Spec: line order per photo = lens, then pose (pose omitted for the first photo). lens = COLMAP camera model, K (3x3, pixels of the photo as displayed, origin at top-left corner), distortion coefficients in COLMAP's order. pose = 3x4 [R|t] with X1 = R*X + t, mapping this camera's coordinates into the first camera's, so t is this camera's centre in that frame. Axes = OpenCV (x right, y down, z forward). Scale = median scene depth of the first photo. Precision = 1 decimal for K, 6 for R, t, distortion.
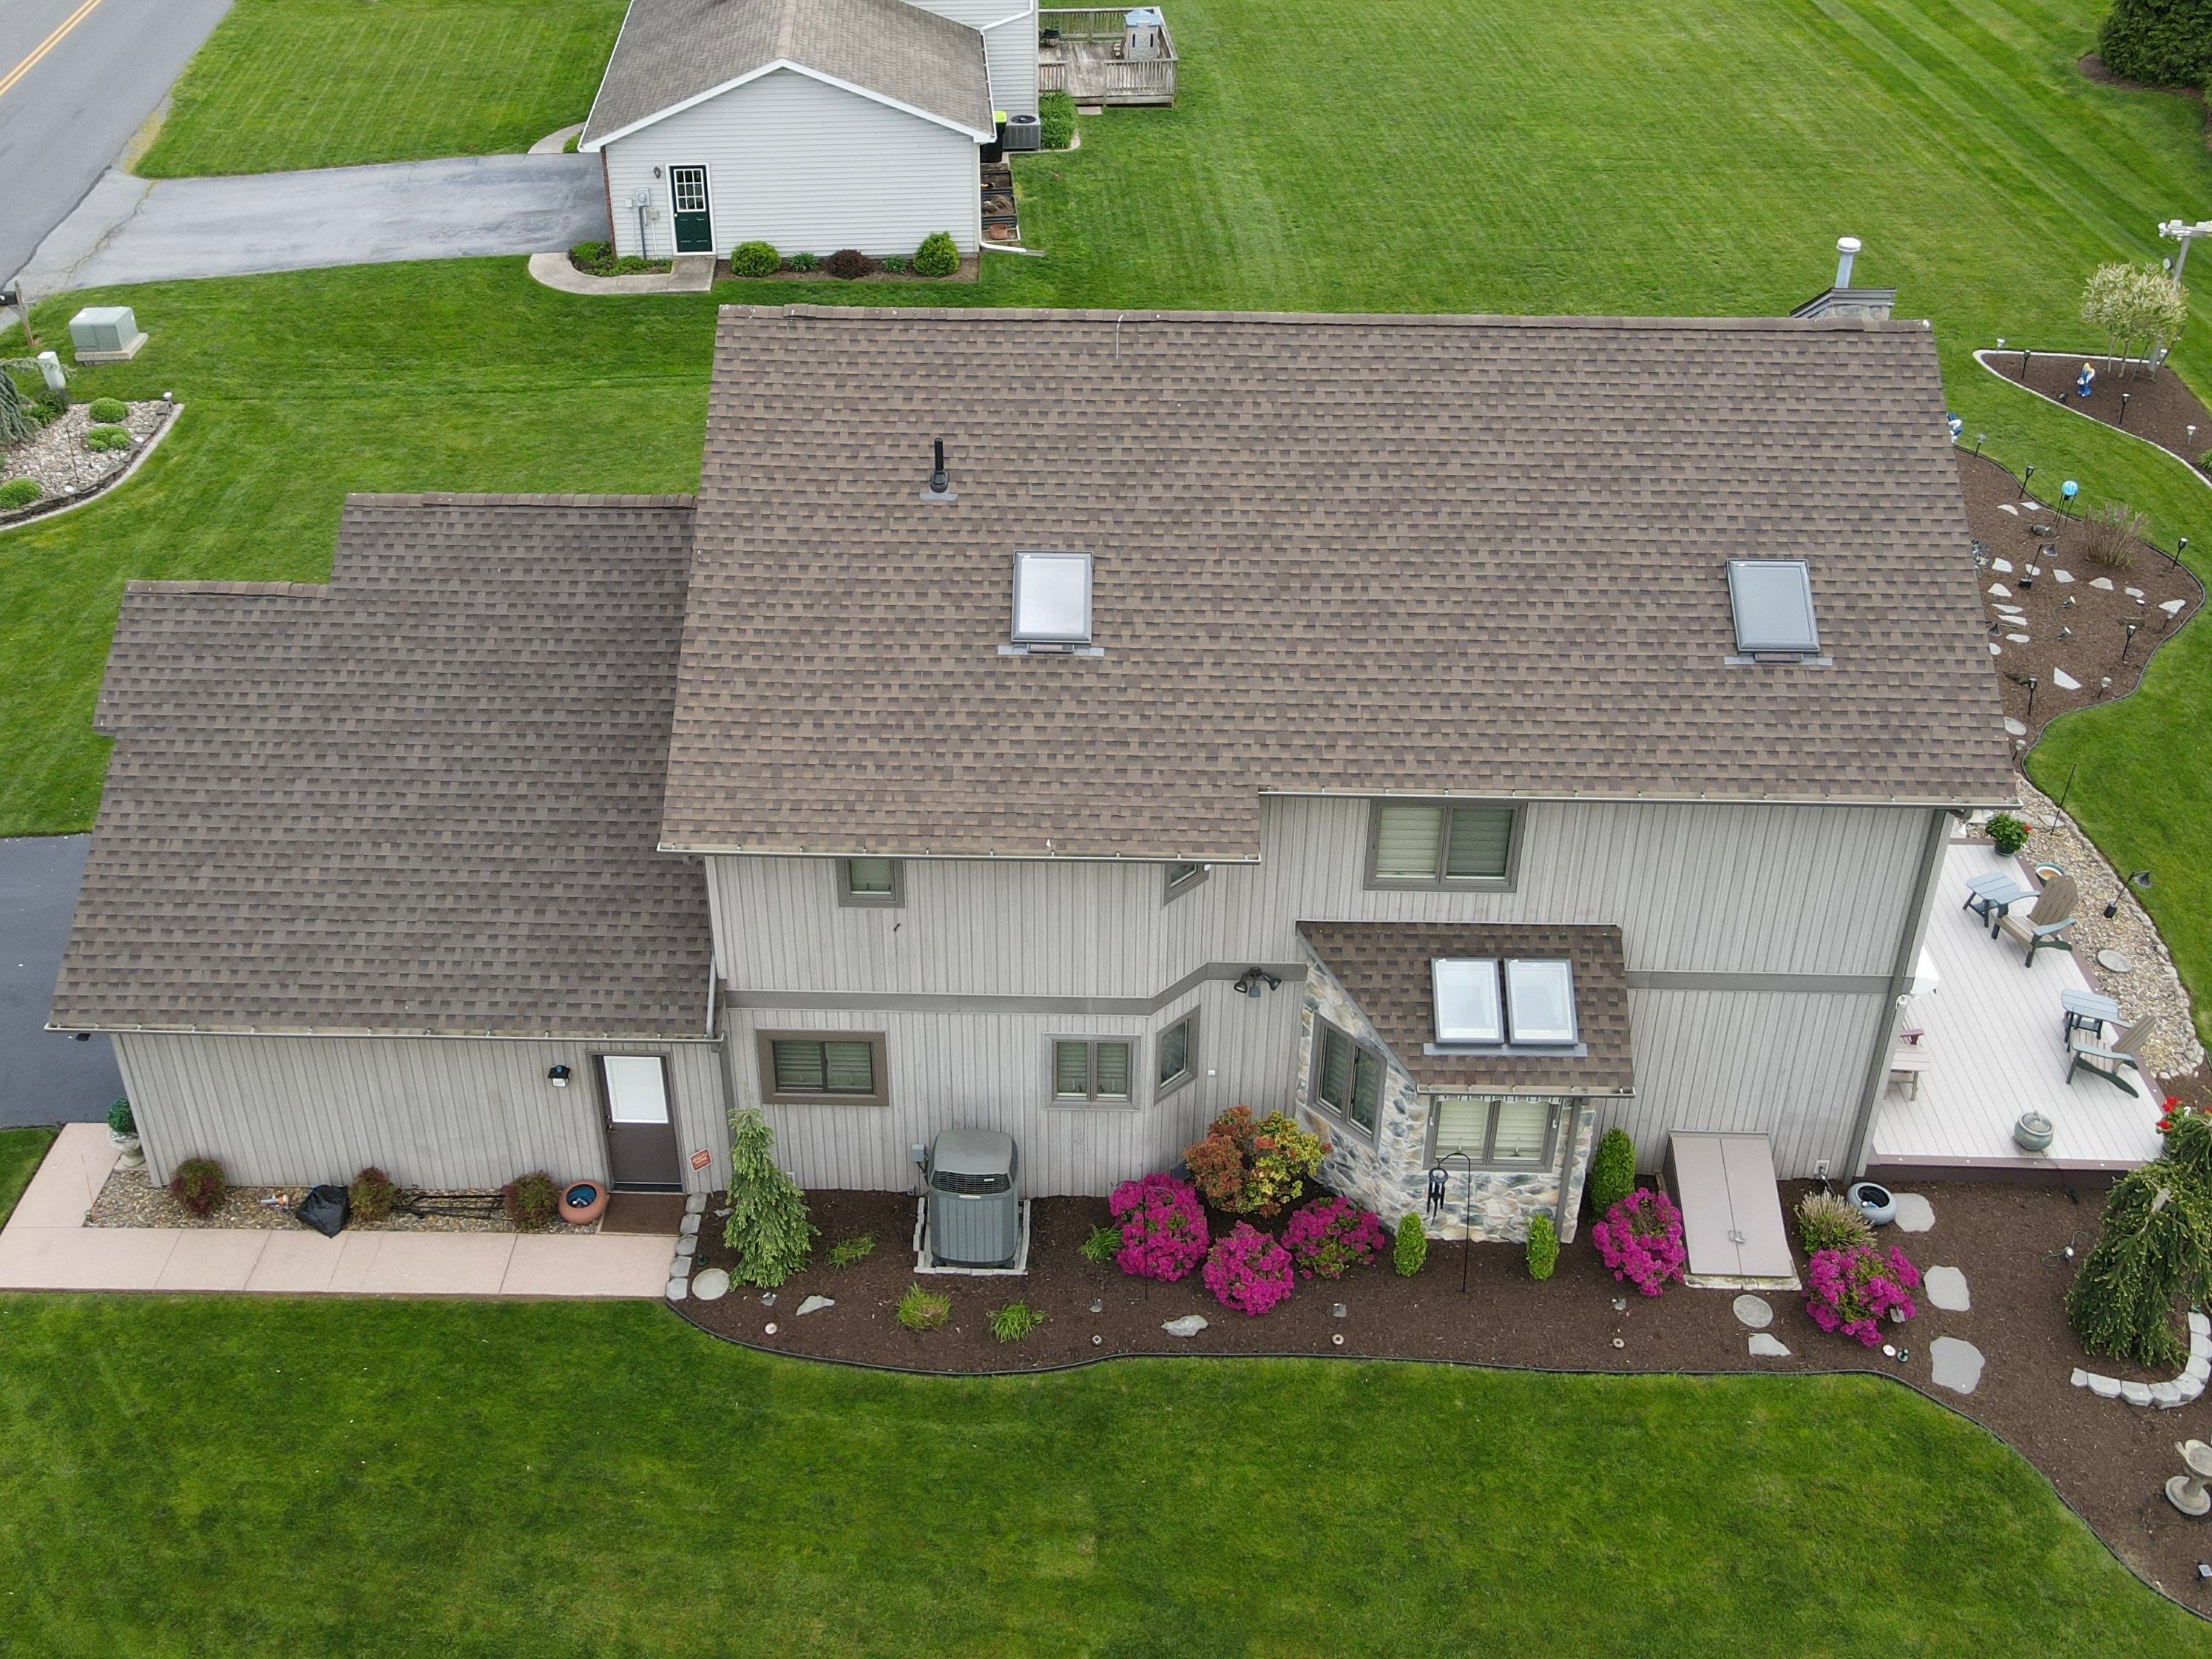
lens RADIAL K [[2160.7, 0, 1050.3], [0, 2160.7, 555.6], [0, 0, 1]] dist [0.013066, 0.000000]
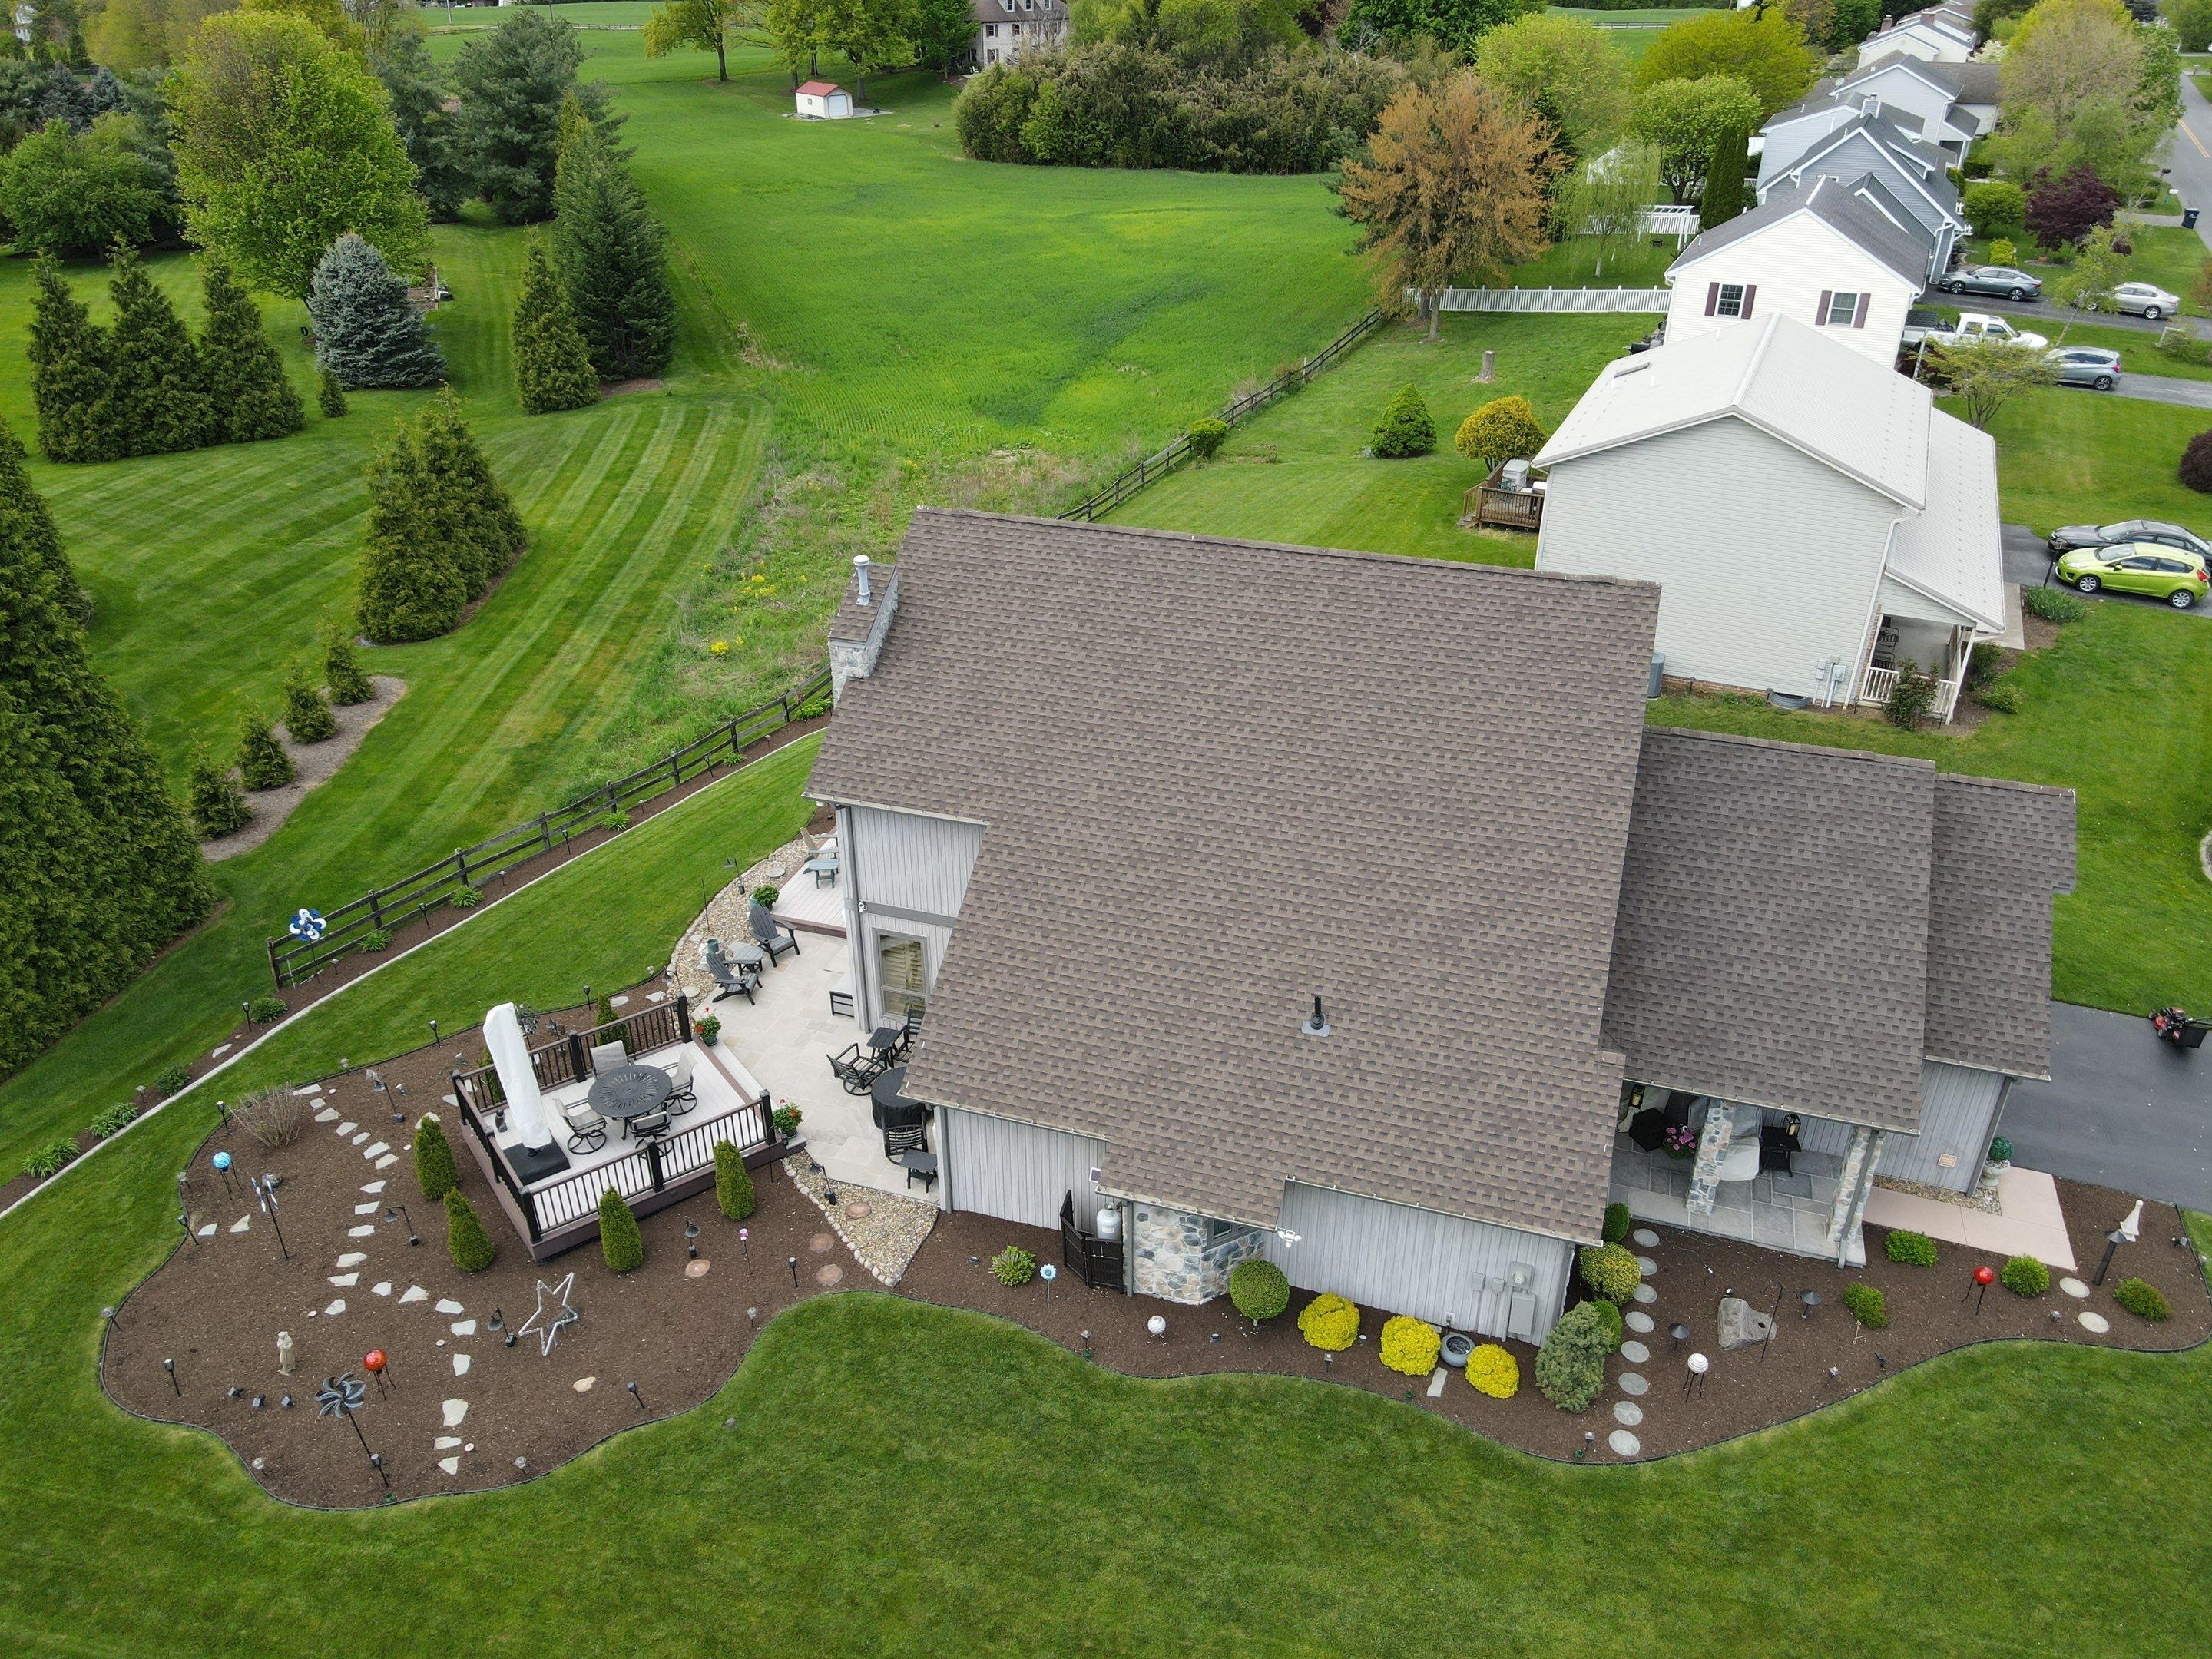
lens RADIAL K [[1623.5, 0, 1093.1], [0, 1623.5, 836.0], [0, 0, 1]] dist [0.005027, 0.019014]
pose [[-0.957358, -0.137664, 0.253996, -0.088634], [0.149382, 0.516647, 0.843066, -1.050020], [-0.247286, 0.845059, -0.474052, 1.823280]]
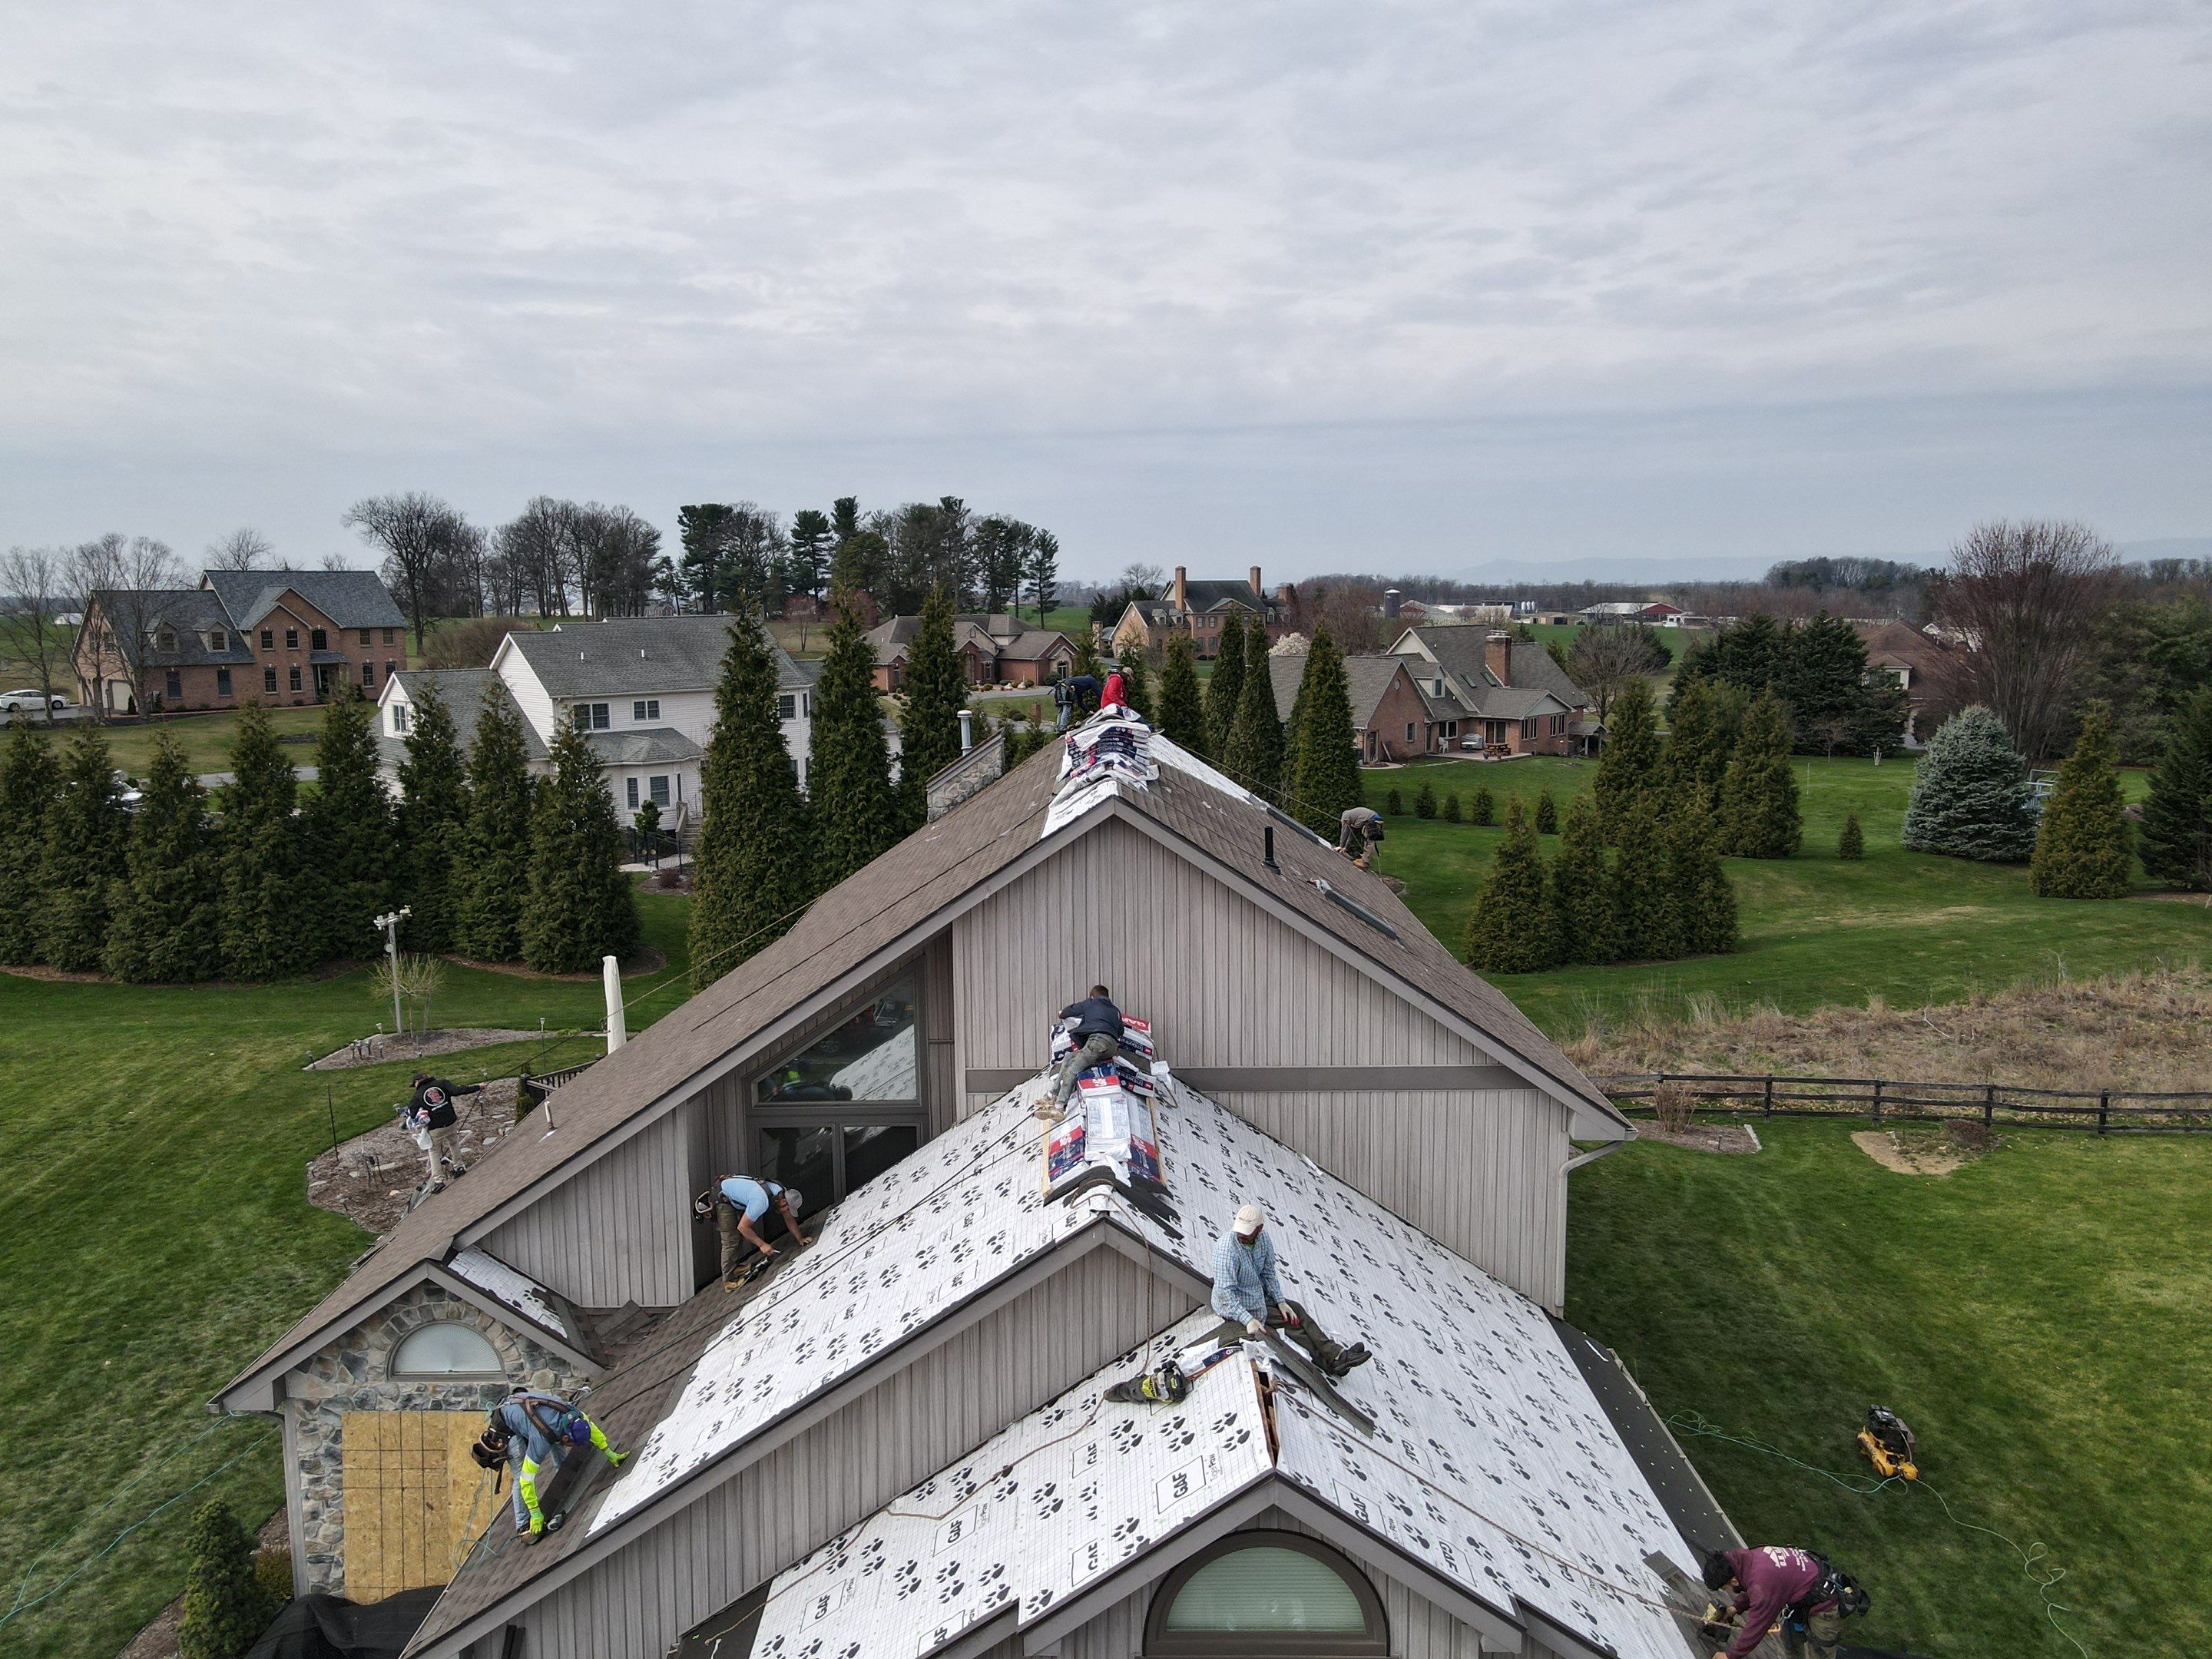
lens RADIAL K [[1623.5, 0, 1094.7], [0, 1623.5, 818.8], [0, 0, 1]] dist [0.005027, 0.019014]
pose [[-0.021570, -0.137584, 0.990255, -0.839542], [0.511887, 0.849289, 0.129148, -0.203187], [-0.858782, 0.509684, 0.052108, 1.008358]]
